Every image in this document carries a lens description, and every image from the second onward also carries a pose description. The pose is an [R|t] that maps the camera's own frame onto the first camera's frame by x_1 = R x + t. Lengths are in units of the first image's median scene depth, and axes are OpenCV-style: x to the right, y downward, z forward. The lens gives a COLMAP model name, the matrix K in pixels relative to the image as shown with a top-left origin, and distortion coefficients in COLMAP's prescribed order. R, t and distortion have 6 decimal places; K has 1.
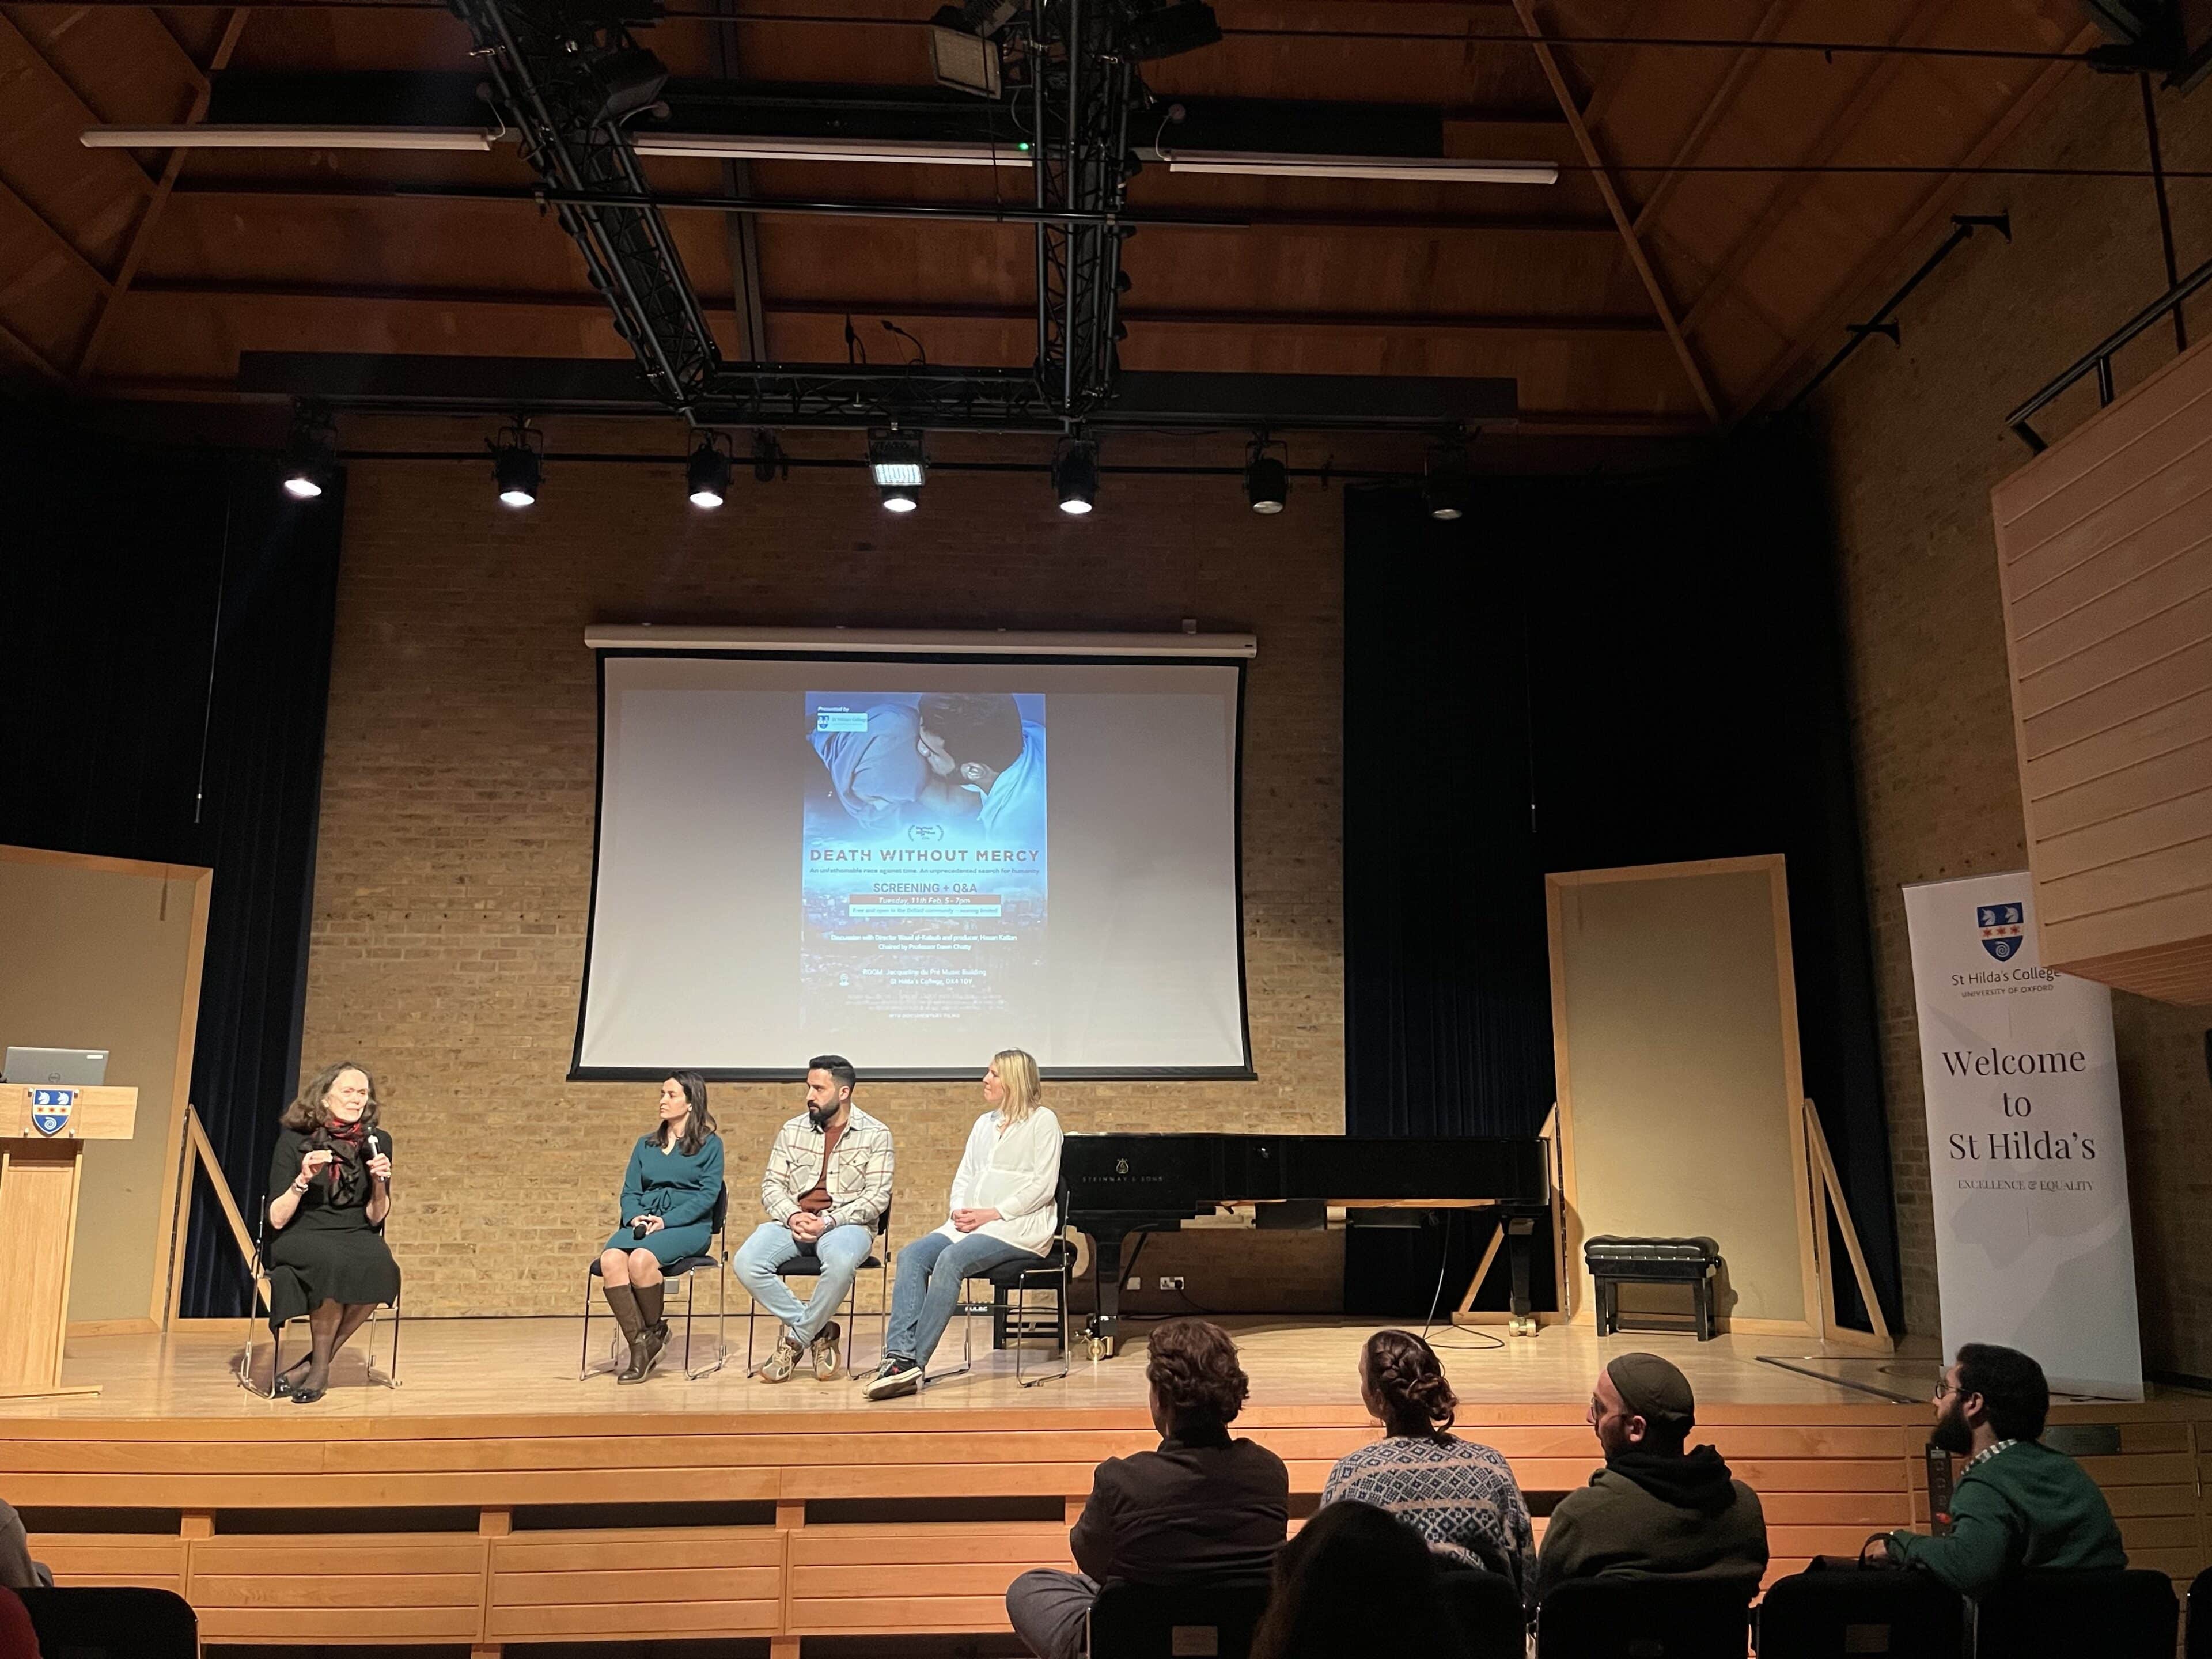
lens RADIAL K [[1689.4, 0, 1121.4], [0, 1689.4, 847.1], [0, 0, 1]] dist [0.052221, -0.081230]
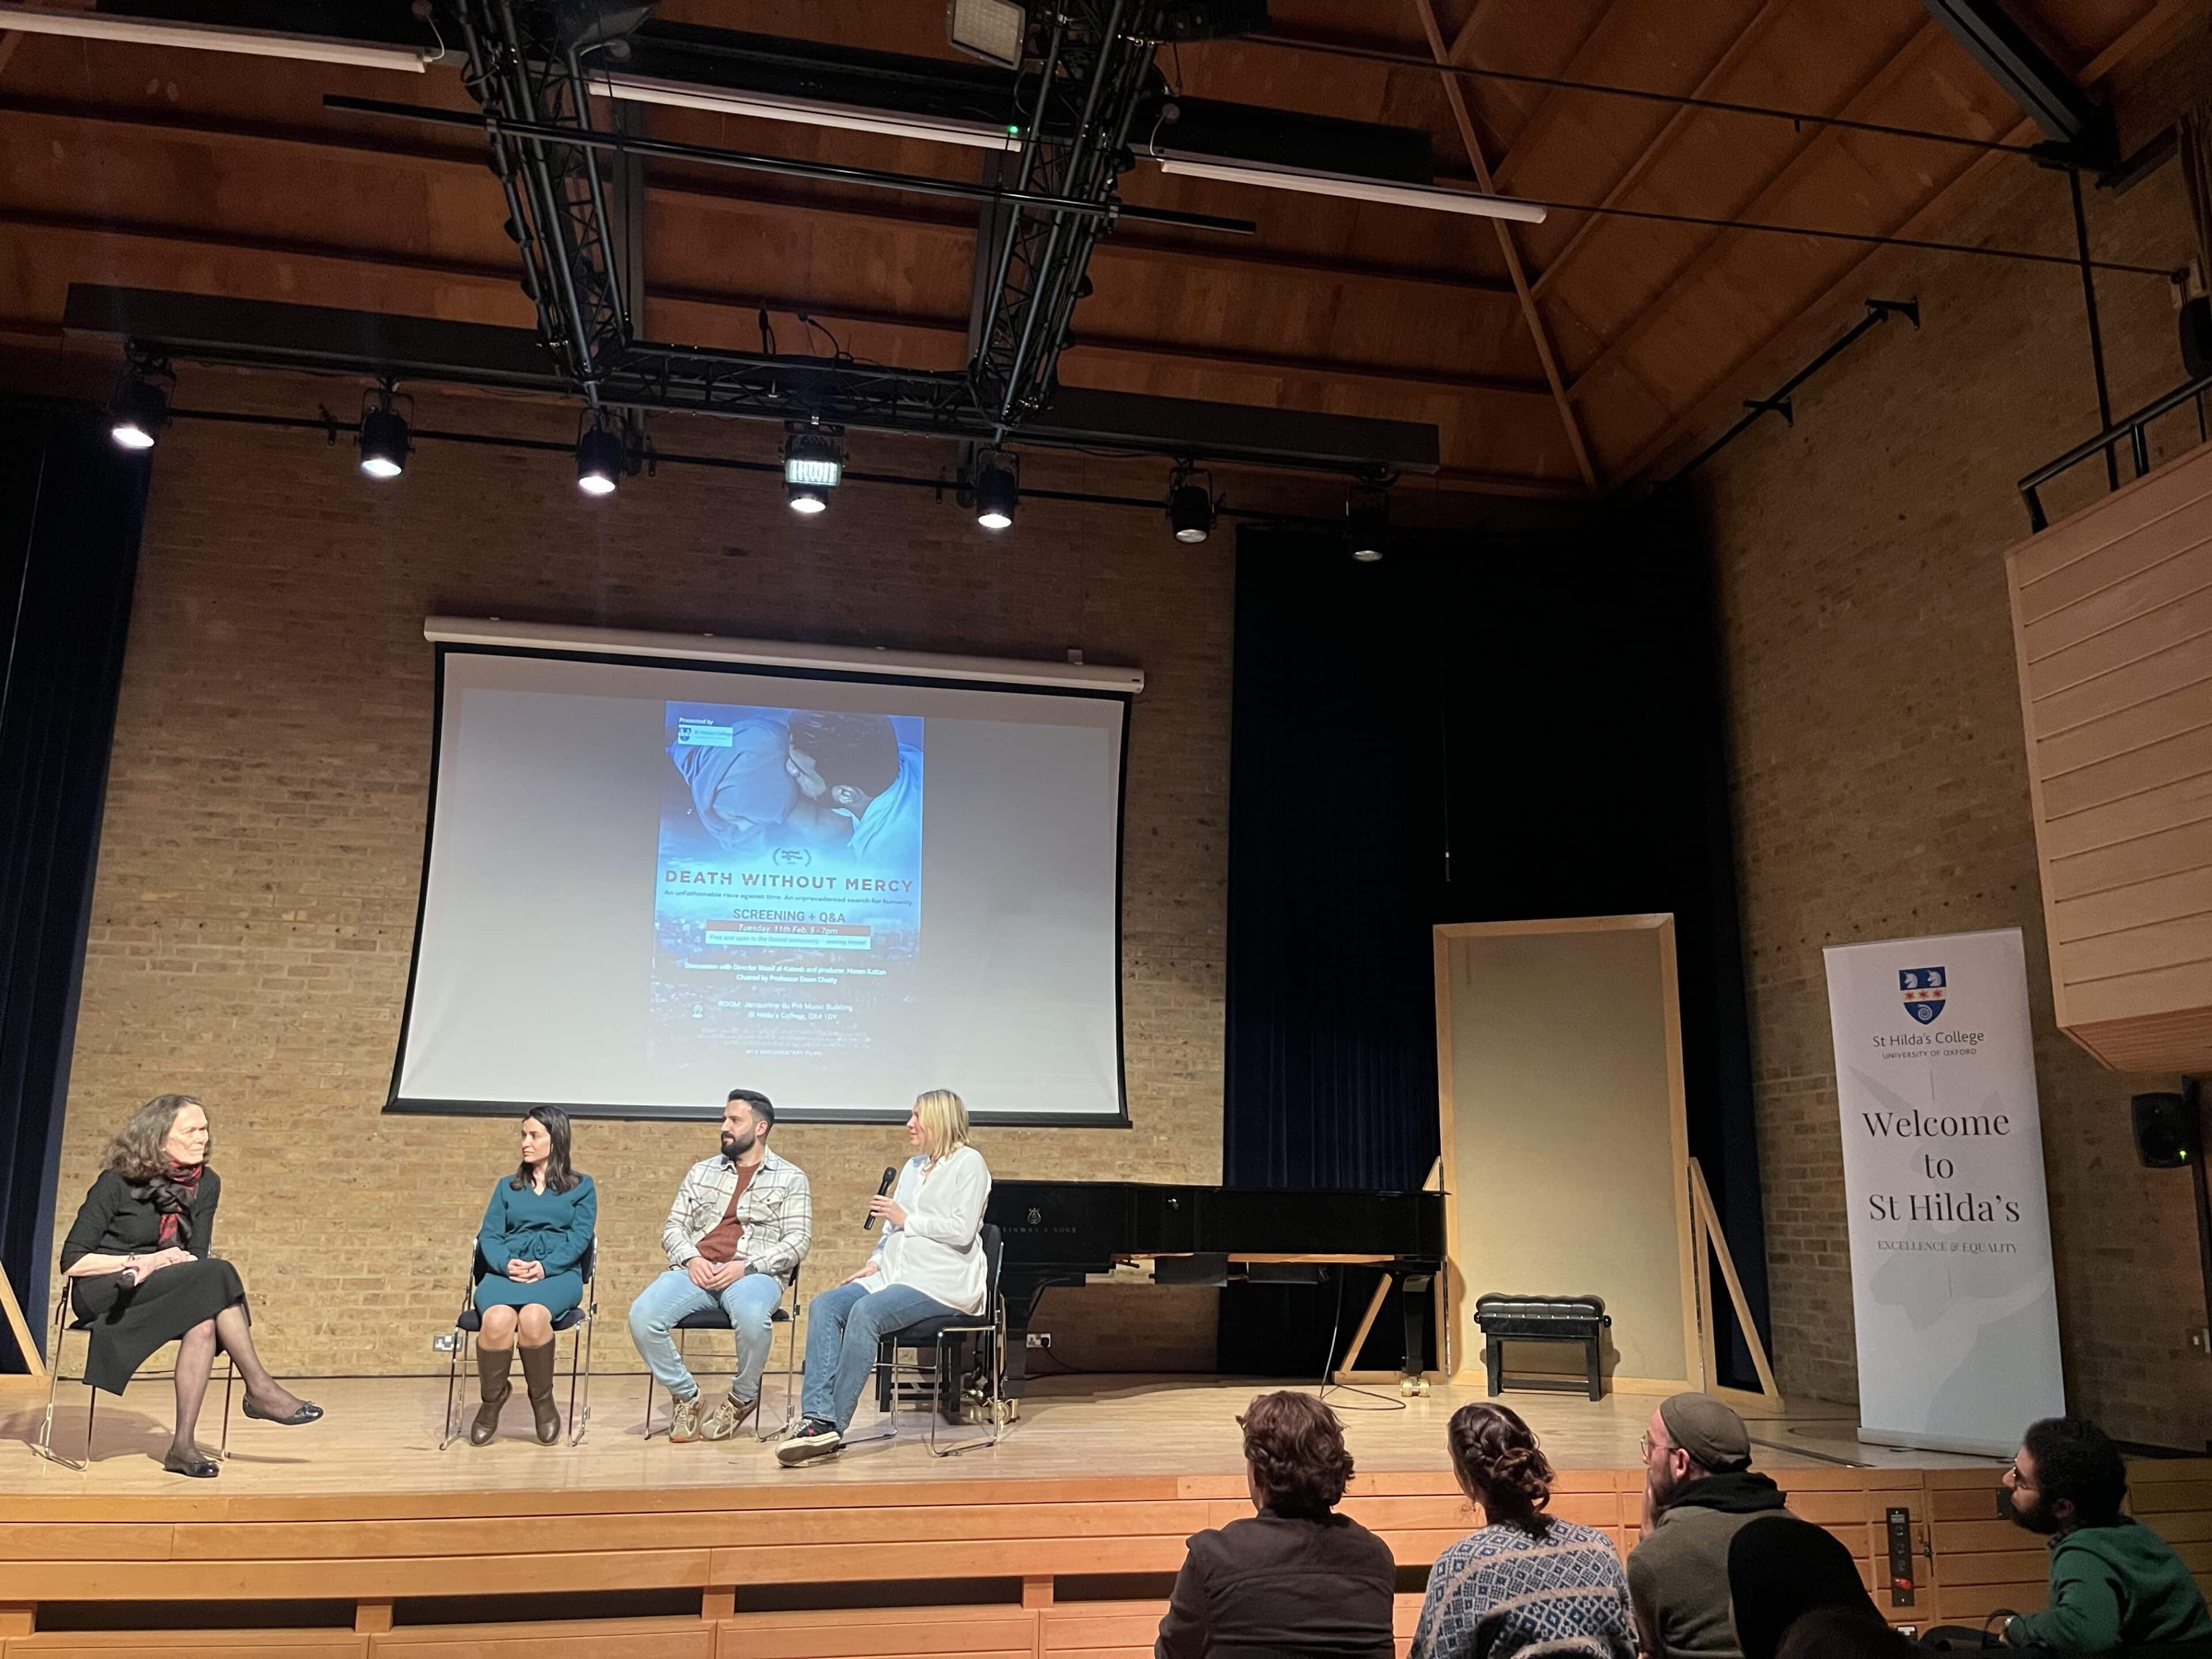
lens RADIAL K [[1689.4, 0, 1105.0], [0, 1689.4, 844.1], [0, 0, 1]] dist [0.052221, -0.081230]
pose [[0.989213, 0.044425, 0.139589, -0.079015], [-0.039991, 0.998607, -0.034413, 0.010180], [-0.140923, 0.028460, 0.989611, 0.044017]]
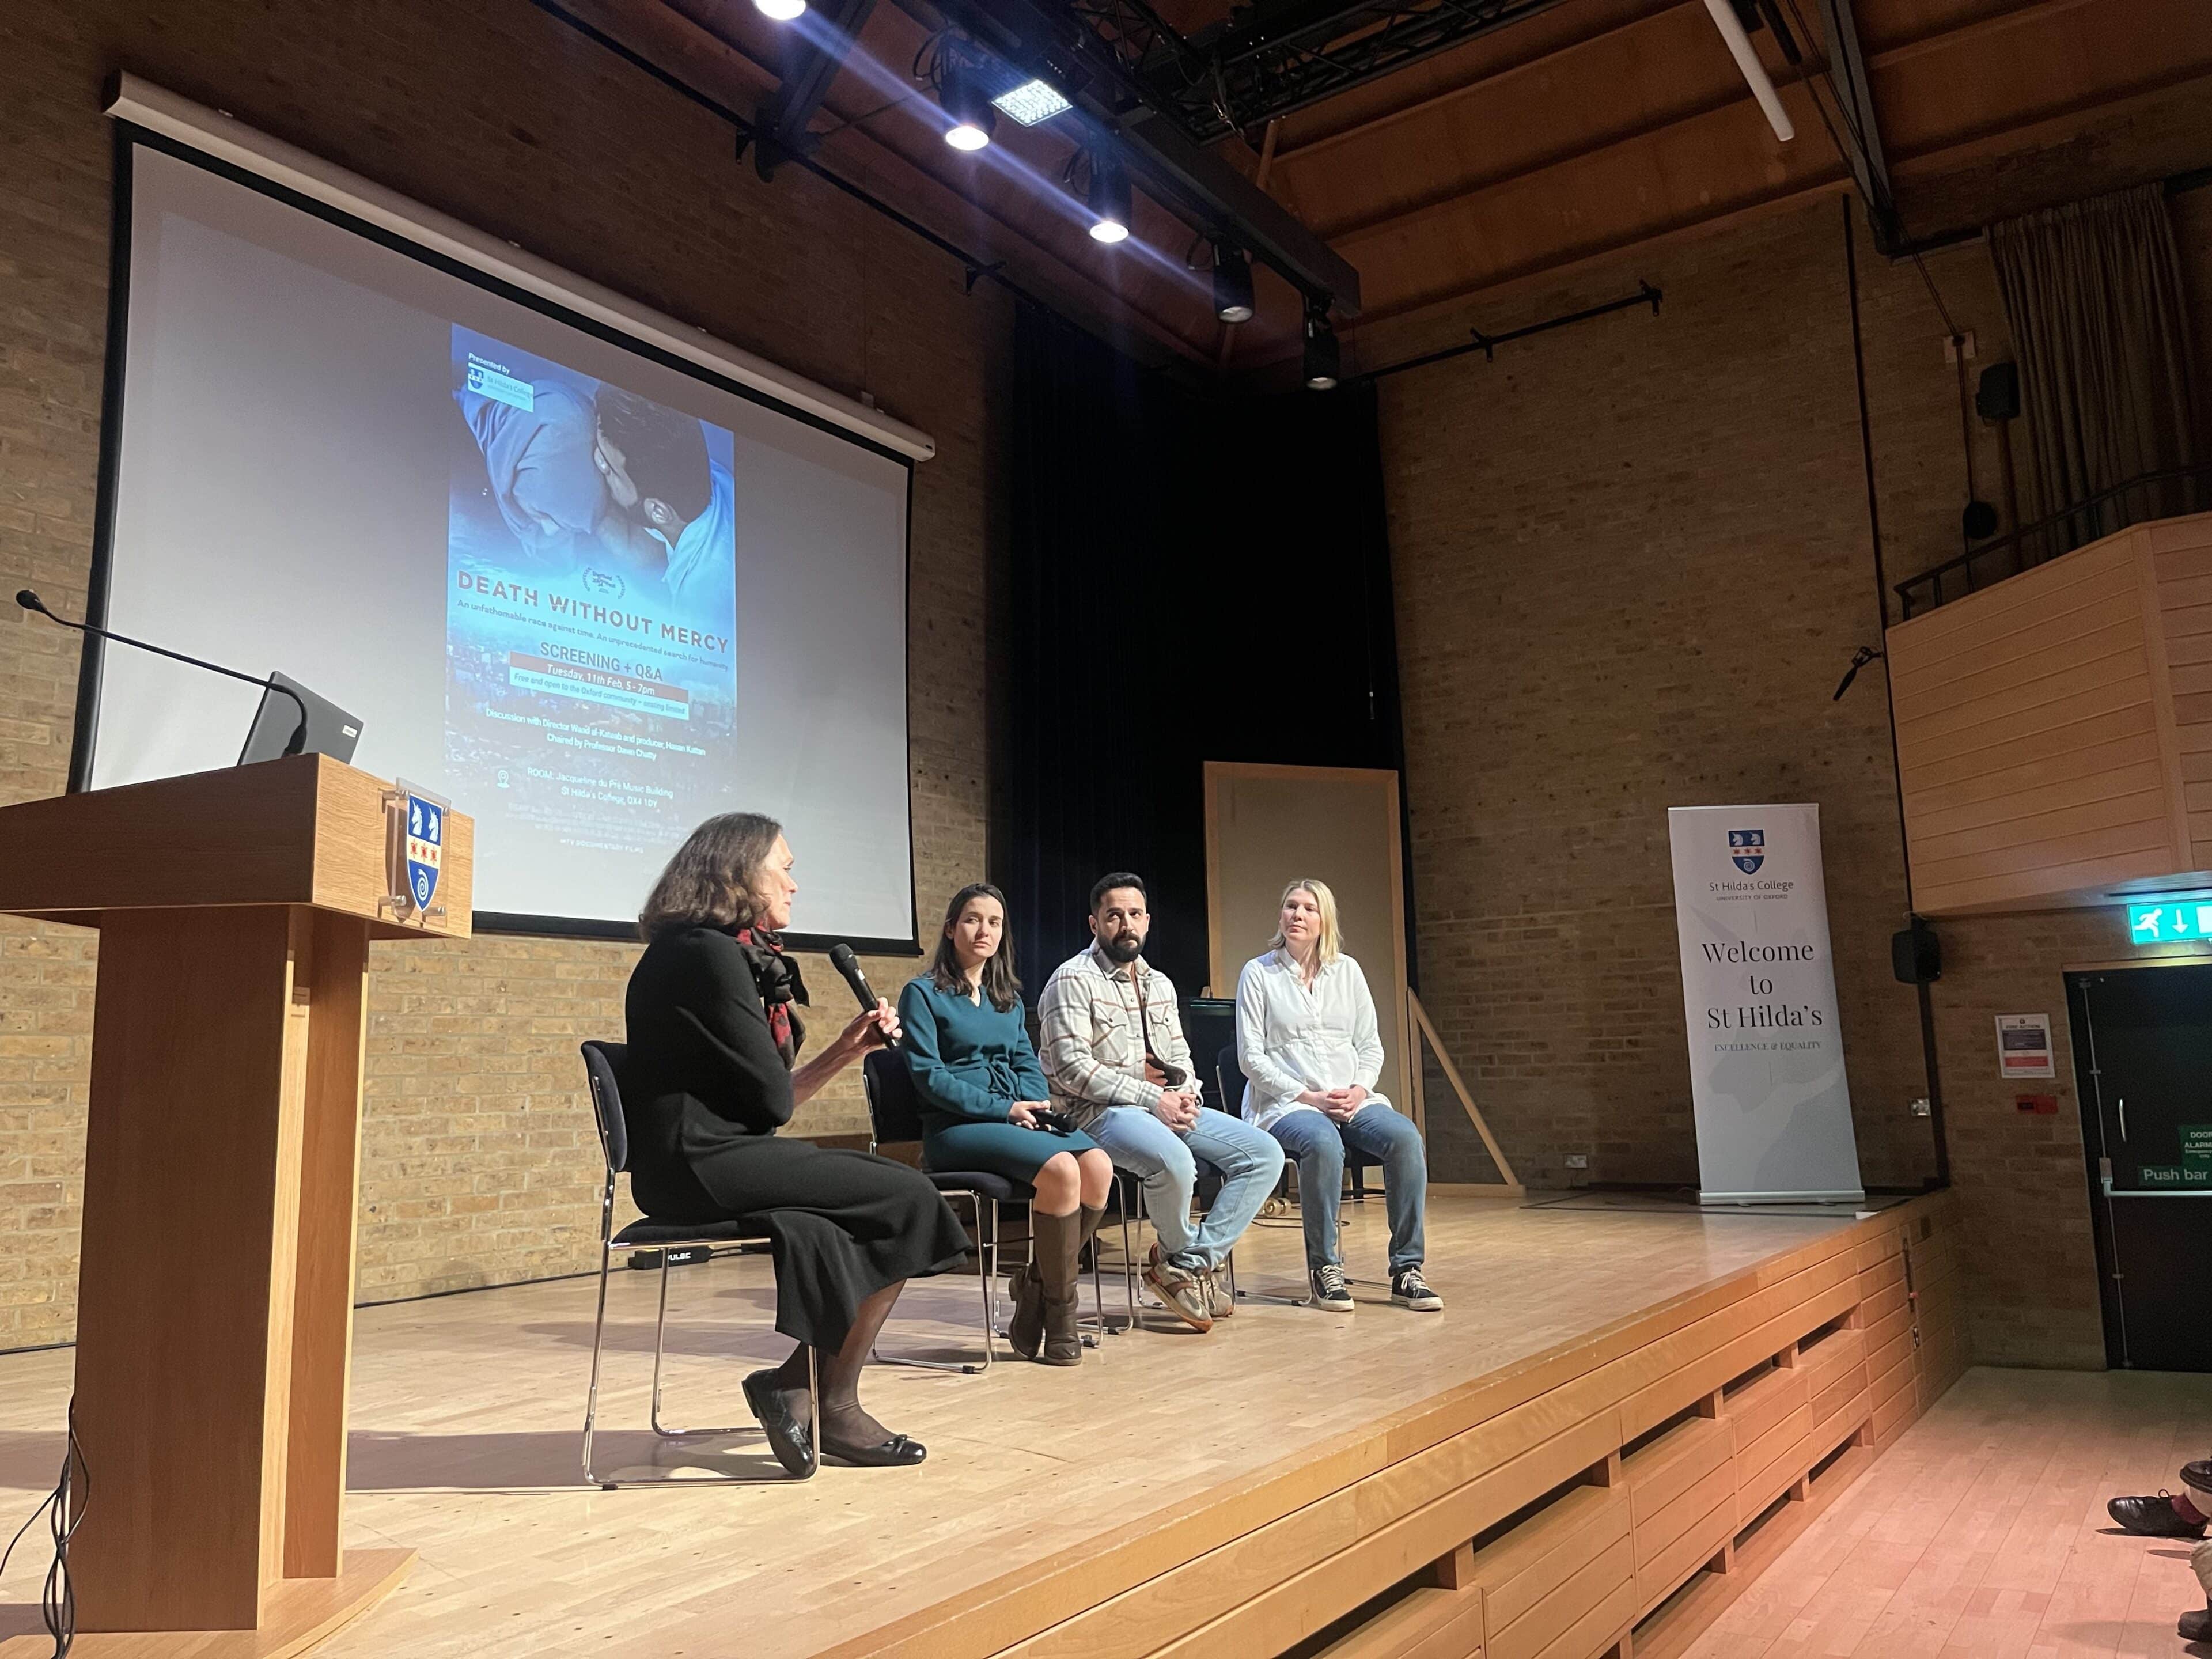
lens RADIAL K [[1689.4, 0, 1116.2], [0, 1689.4, 817.1], [0, 0, 1]] dist [0.052221, -0.081230]
pose [[0.599214, 0.106280, 0.793503, -0.557074], [-0.118274, 0.992025, -0.043556, 0.096426], [-0.791804, -0.067751, 0.607006, 0.426201]]
